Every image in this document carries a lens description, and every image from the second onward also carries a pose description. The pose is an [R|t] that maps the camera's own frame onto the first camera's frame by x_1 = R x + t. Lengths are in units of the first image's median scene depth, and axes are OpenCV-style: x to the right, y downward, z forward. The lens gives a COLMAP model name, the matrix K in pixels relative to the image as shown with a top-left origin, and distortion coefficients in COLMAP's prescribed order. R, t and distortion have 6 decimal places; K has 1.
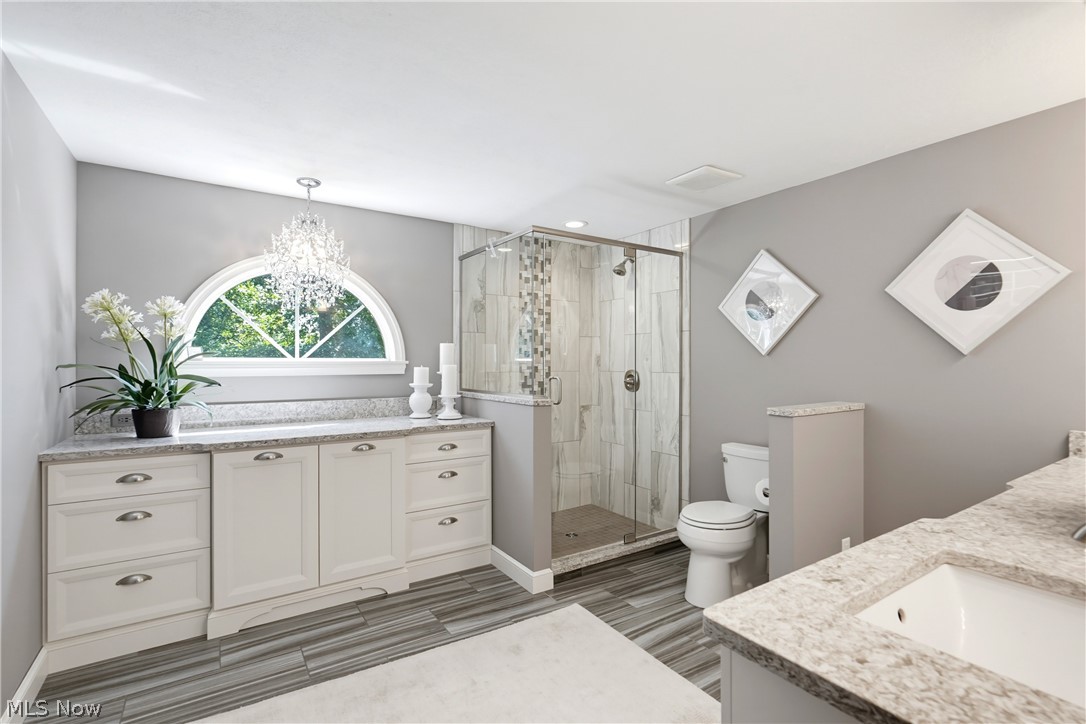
lens RADIAL K [[500.2, 0, 552.1], [0, 500.2, 362.9], [0, 0, 1]] dist [-0.004623, 0.000856]
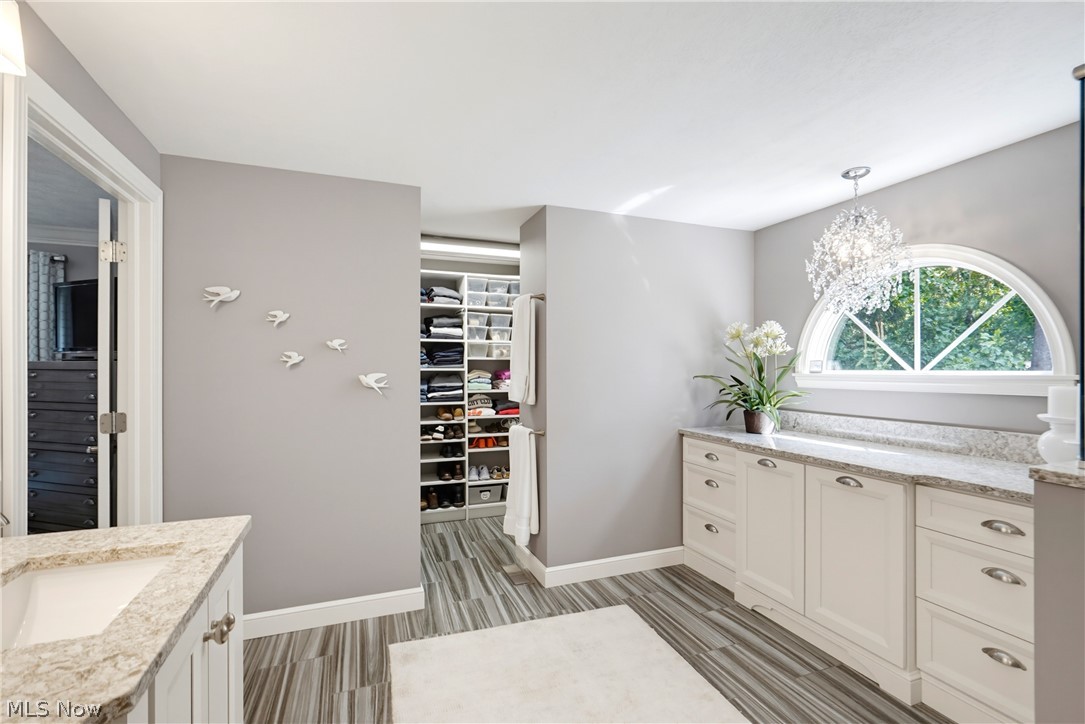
lens RADIAL K [[499.8, 0, 548.6], [0, 499.8, 366.0], [0, 0, 1]] dist [-0.004623, 0.000856]
pose [[-0.223685, -0.004241, -0.974652, 0.752618], [-0.000291, 0.999991, -0.004285, -0.022927], [0.974661, -0.000674, -0.223684, 1.005141]]
